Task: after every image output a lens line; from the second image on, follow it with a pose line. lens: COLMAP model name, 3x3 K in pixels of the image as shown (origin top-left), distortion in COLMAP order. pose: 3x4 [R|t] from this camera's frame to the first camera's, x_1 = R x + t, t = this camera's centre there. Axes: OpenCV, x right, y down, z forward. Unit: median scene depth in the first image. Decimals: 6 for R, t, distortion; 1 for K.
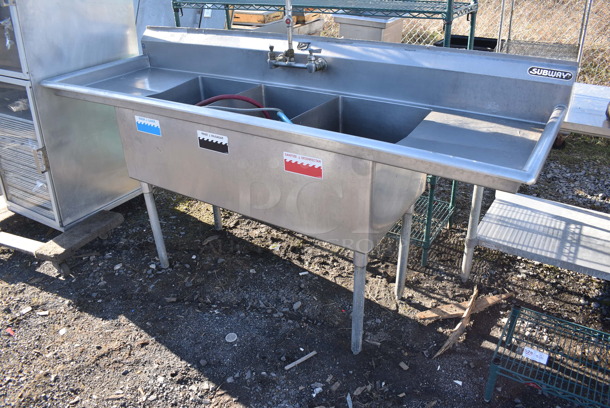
lens RADIAL K [[474.4, 0, 305.0], [0, 474.4, 204.0], [0, 0, 1]] dist [-0.095450, 0.012032]
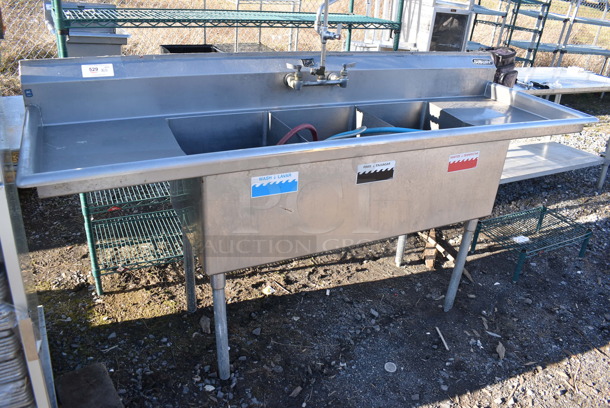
lens RADIAL K [[474.4, 0, 305.0], [0, 474.4, 204.0], [0, 0, 1]] dist [-0.095450, 0.012032]
pose [[0.508842, -0.329548, 0.795285, -0.837326], [0.340903, 0.925440, 0.165364, -0.225236], [-0.790484, 0.186971, 0.583247, 0.488308]]
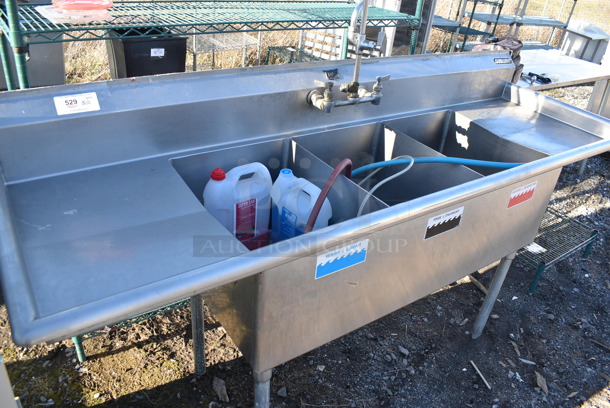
lens RADIAL K [[474.4, 0, 305.0], [0, 474.4, 204.0], [0, 0, 1]] dist [-0.095450, 0.012032]
pose [[0.374071, -0.414809, 0.829460, -0.739406], [0.352009, 0.890968, 0.286819, -0.375689], [-0.857998, 0.184687, 0.479302, 0.685033]]
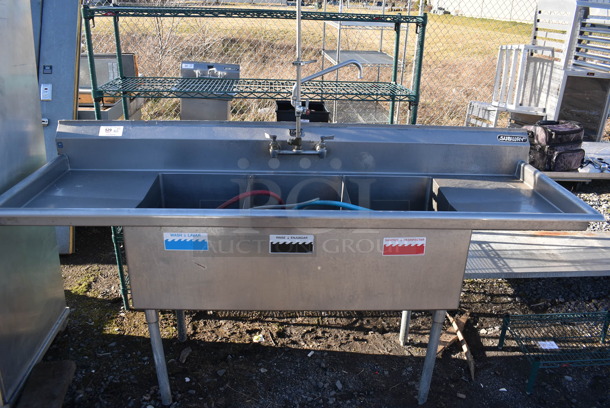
lens RADIAL K [[474.4, 0, 305.0], [0, 474.4, 204.0], [0, 0, 1]] dist [-0.095450, 0.012032]
pose [[0.814595, -0.171841, 0.553991, -0.566758], [0.232066, 0.971887, -0.039766, -0.136904], [-0.531583, 0.160956, 0.831573, 0.156232]]
